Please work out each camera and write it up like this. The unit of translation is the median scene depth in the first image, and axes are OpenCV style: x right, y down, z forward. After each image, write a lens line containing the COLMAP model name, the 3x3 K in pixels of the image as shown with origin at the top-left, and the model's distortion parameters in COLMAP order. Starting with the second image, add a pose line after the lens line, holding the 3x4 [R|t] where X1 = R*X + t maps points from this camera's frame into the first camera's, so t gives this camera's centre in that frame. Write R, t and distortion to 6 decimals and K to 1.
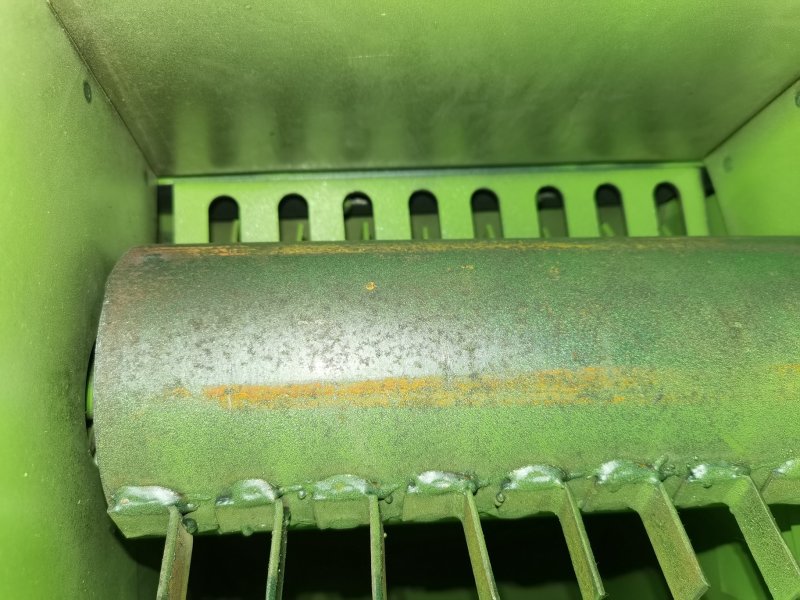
lens RADIAL K [[641.3, 0, 398.2], [0, 641.3, 301.0], [0, 0, 1]] dist [-0.012533, -0.021536]
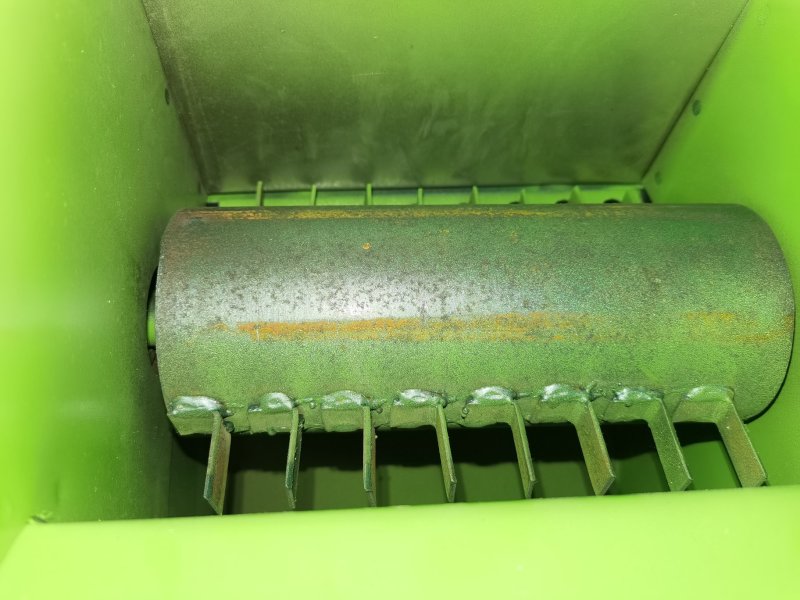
lens RADIAL K [[641.3, 0, 400.6], [0, 641.3, 299.0], [0, 0, 1]] dist [-0.012533, -0.021536]
pose [[0.999633, 0.015113, -0.022482, 0.055920], [-0.012713, 0.994568, 0.103314, -0.052363], [0.023922, -0.102990, 0.994395, -0.280915]]
